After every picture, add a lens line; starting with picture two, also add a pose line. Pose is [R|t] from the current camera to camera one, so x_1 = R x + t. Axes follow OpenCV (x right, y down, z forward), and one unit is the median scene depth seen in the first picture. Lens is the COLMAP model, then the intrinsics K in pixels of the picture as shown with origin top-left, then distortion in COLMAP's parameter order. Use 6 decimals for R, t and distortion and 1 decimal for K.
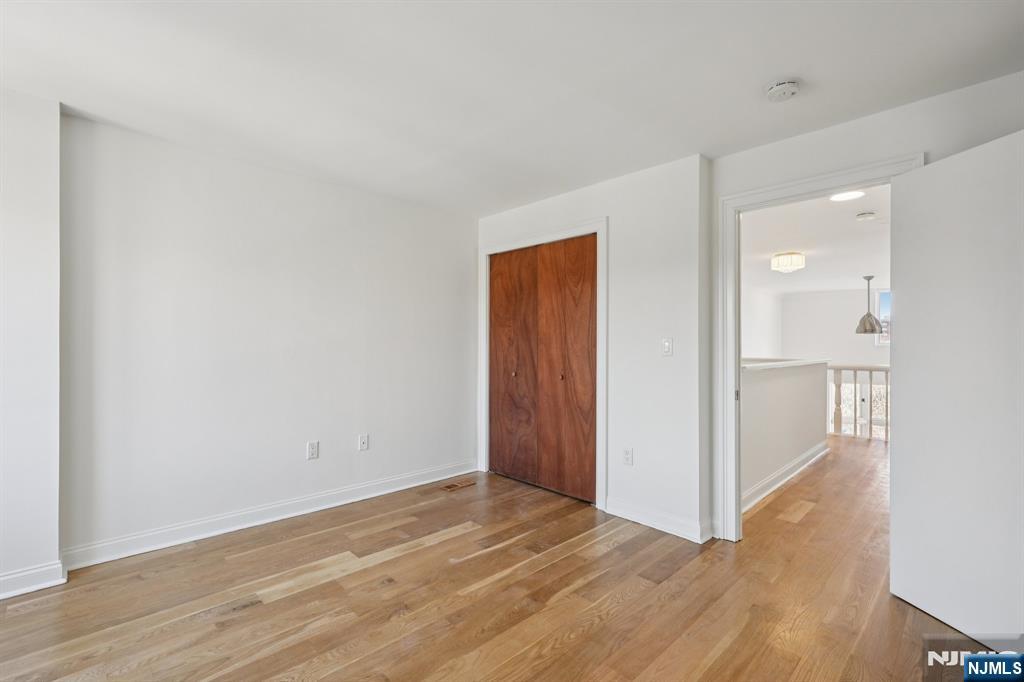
lens RADIAL K [[454.8, 0, 510.4], [0, 454.8, 344.4], [0, 0, 1]] dist [-0.022587, 0.000533]
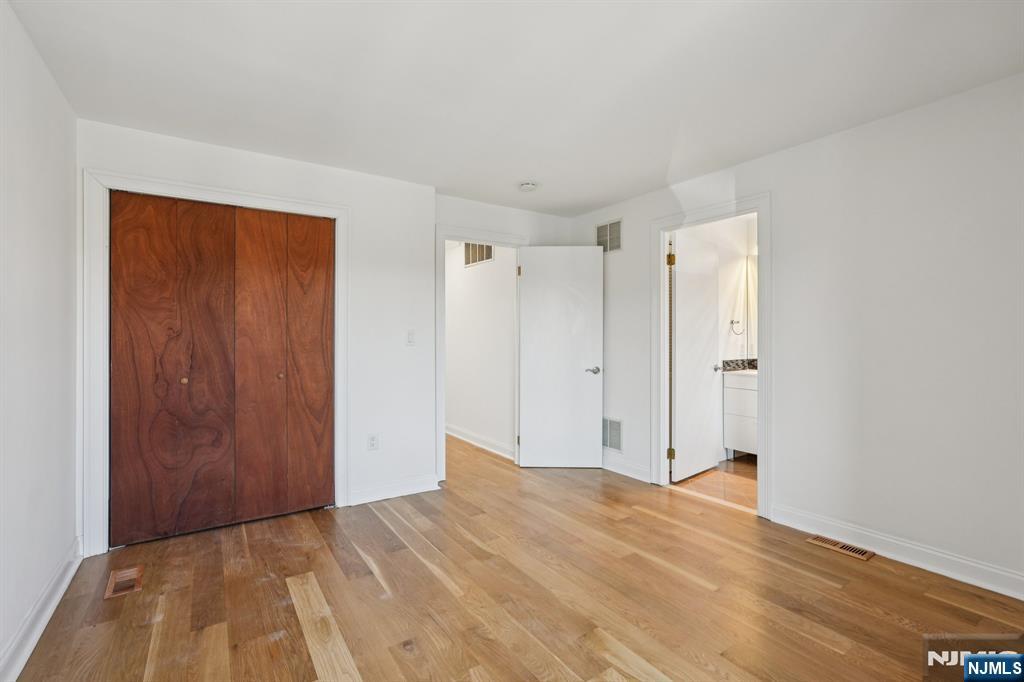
lens RADIAL K [[454.8, 0, 509.4], [0, 454.8, 333.4], [0, 0, 1]] dist [-0.003841, -0.000183]
pose [[0.177274, -0.005969, 0.984143, -0.658861], [0.003217, 0.999980, 0.005486, -0.009650], [-0.984156, 0.002194, 0.177290, 0.451941]]
